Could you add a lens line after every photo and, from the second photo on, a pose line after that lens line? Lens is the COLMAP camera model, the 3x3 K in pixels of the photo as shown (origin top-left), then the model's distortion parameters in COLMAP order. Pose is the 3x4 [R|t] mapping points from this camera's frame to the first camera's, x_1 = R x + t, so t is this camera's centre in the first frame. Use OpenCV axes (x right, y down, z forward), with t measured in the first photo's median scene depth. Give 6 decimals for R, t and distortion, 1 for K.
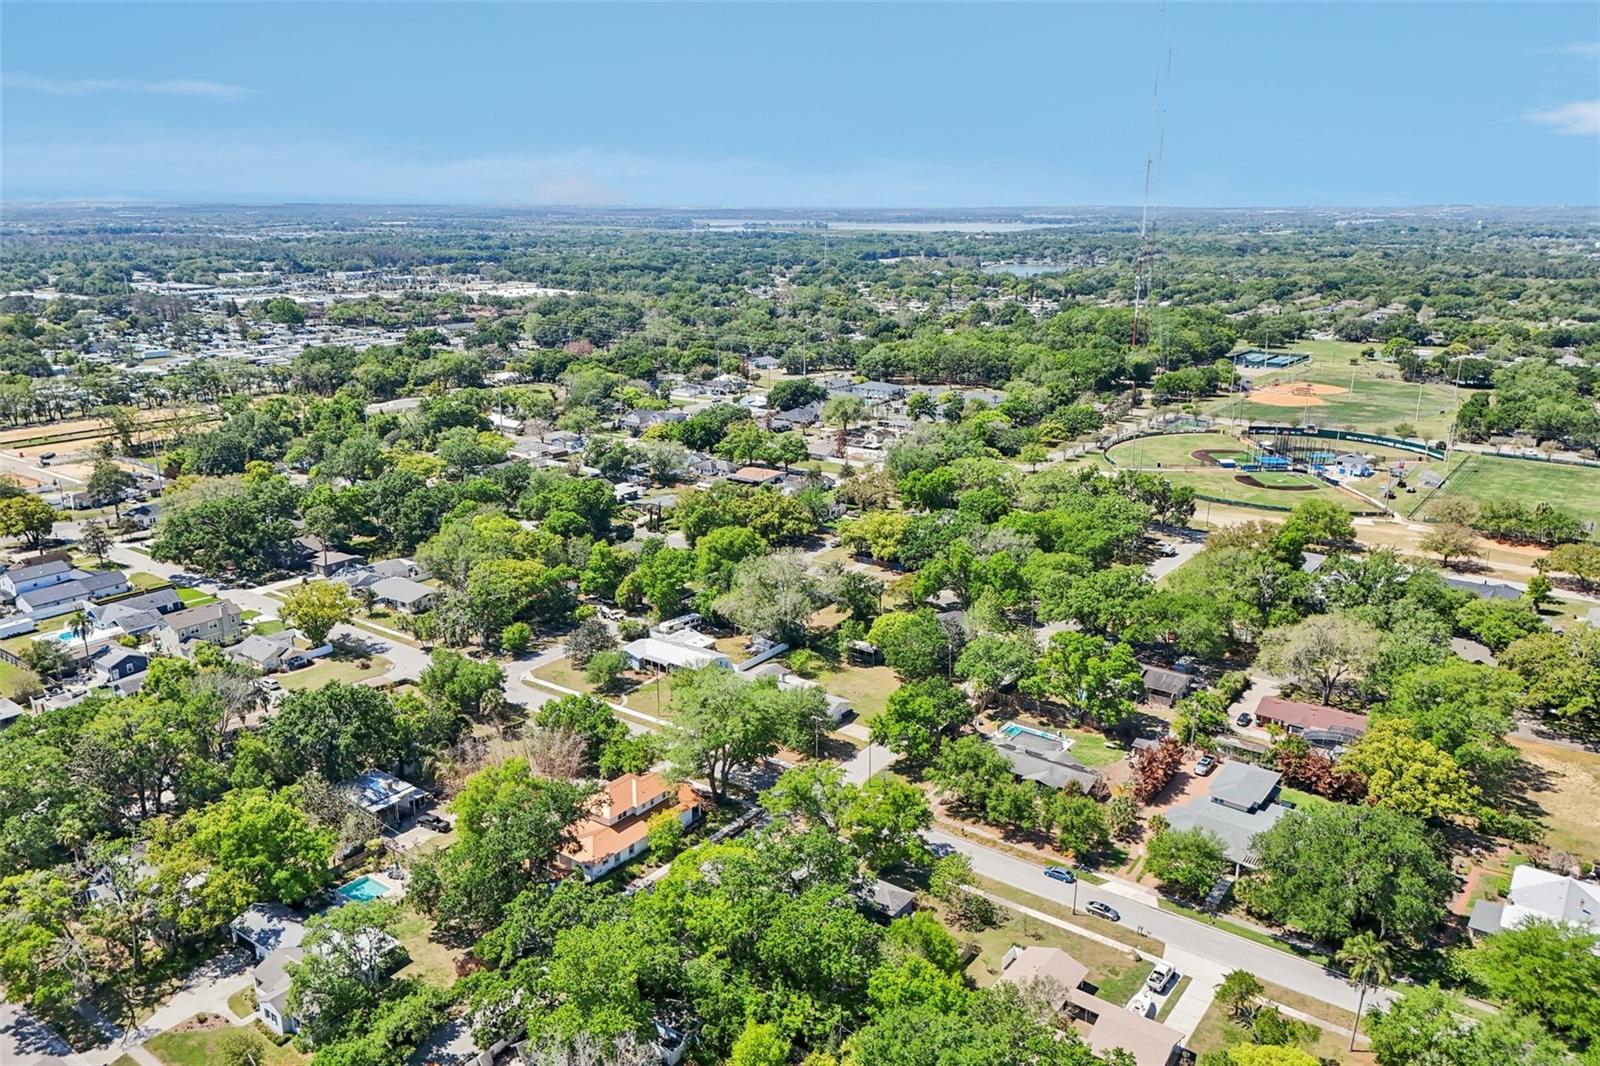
lens RADIAL K [[1149.3, 0, 793.1], [0, 1149.3, 531.8], [0, 0, 1]] dist [0.084529, -0.127174]
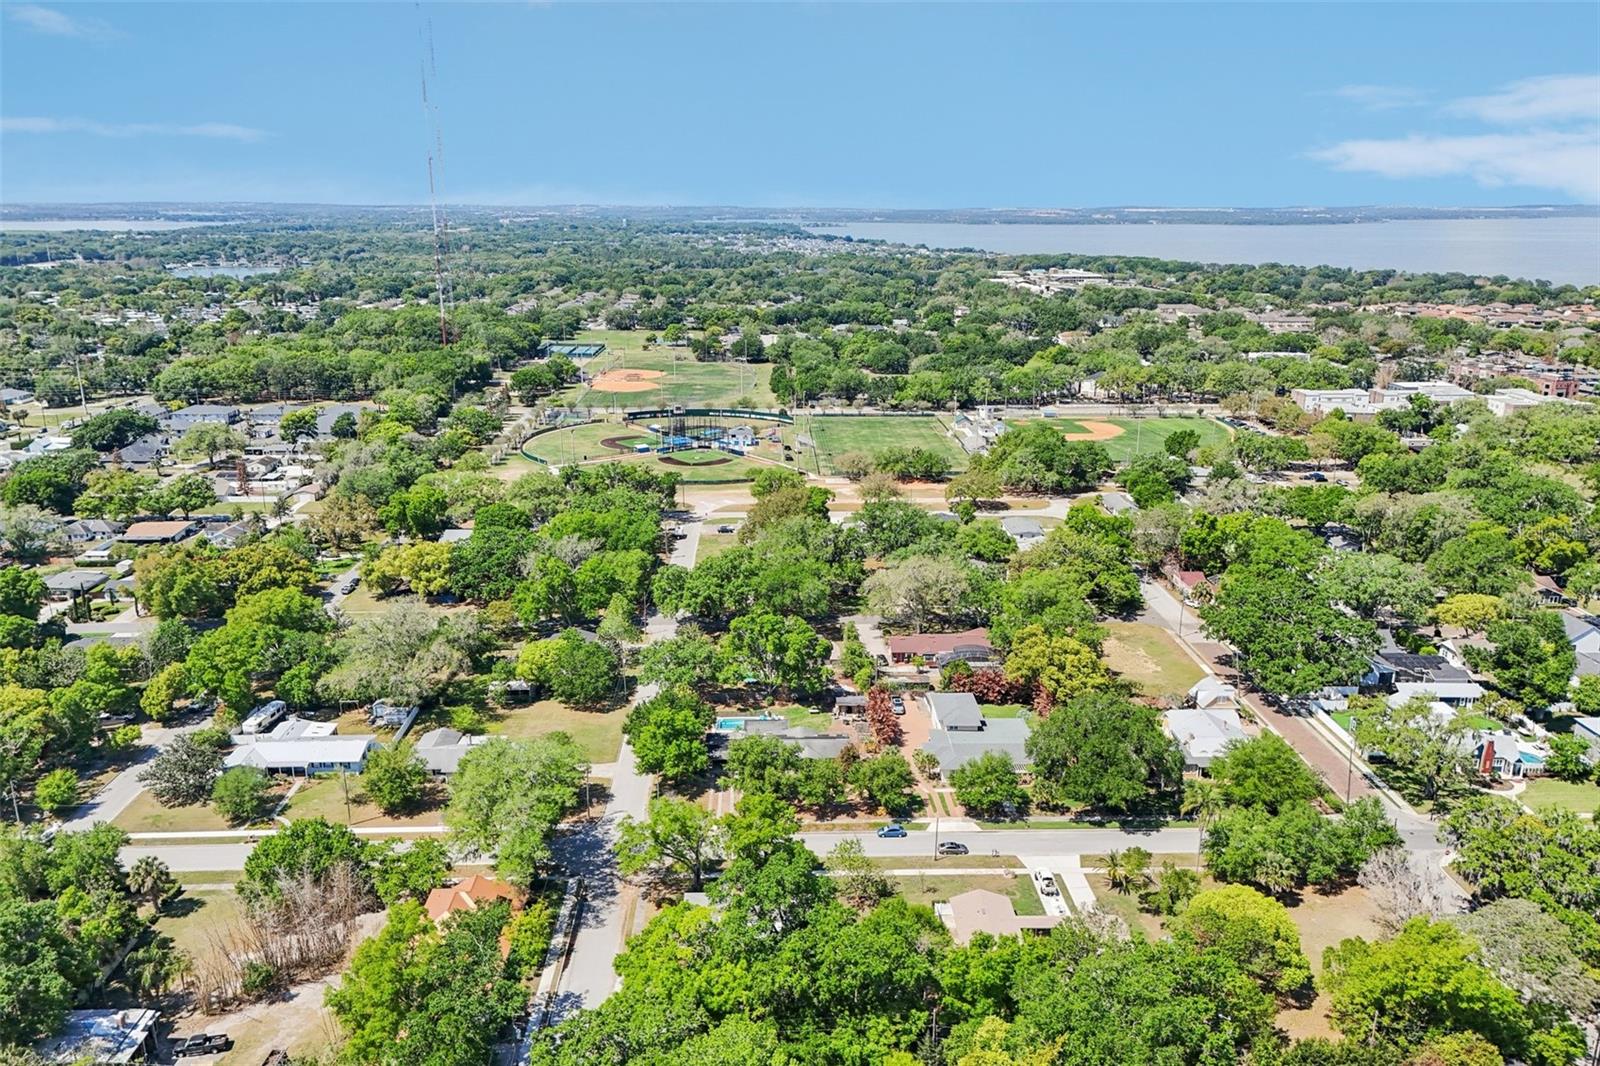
lens RADIAL K [[1149.3, 0, 793.1], [0, 1149.3, 531.8], [0, 0, 1]] dist [0.084529, -0.127174]
pose [[0.786728, -0.165685, 0.594650, -0.272055], [0.164629, 0.984732, 0.056566, -0.033981], [-0.594943, 0.053395, 0.801993, 0.115215]]
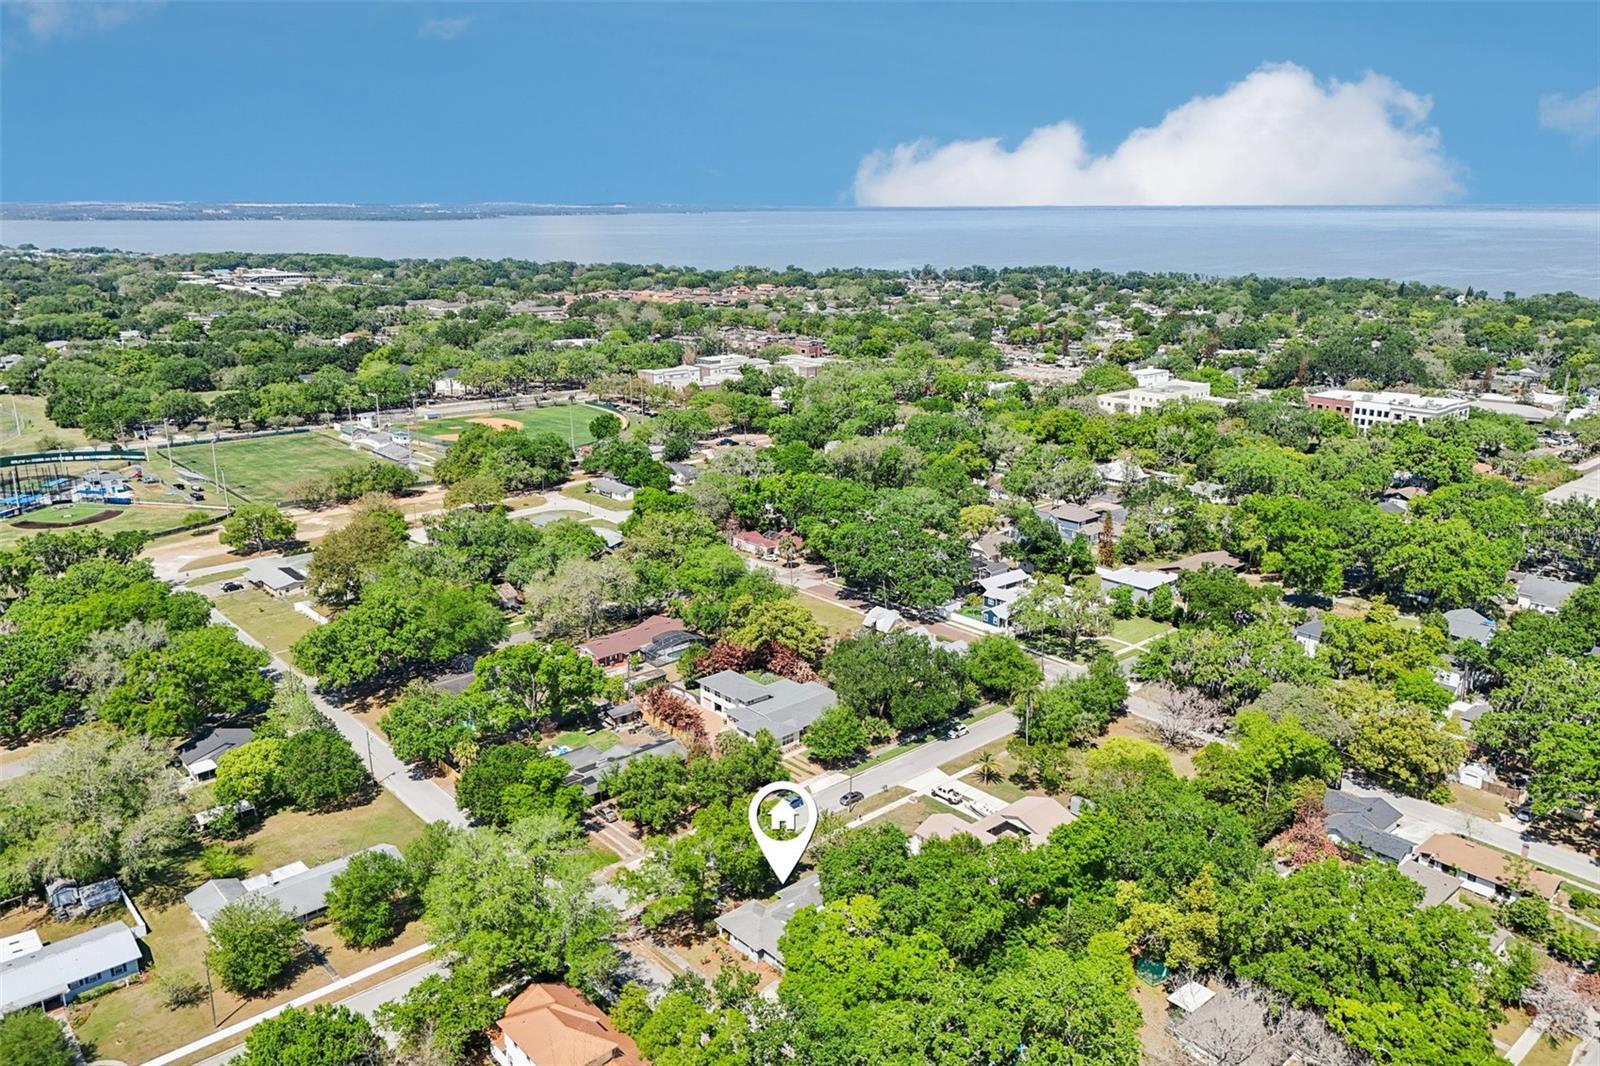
lens RADIAL K [[1149.3, 0, 793.1], [0, 1149.3, 531.8], [0, 0, 1]] dist [0.084529, -0.127174]
pose [[0.208675, -0.265743, 0.941188, -0.471283], [0.261046, 0.942593, 0.208262, -0.116156], [-0.942502, 0.202234, 0.266067, 0.408518]]
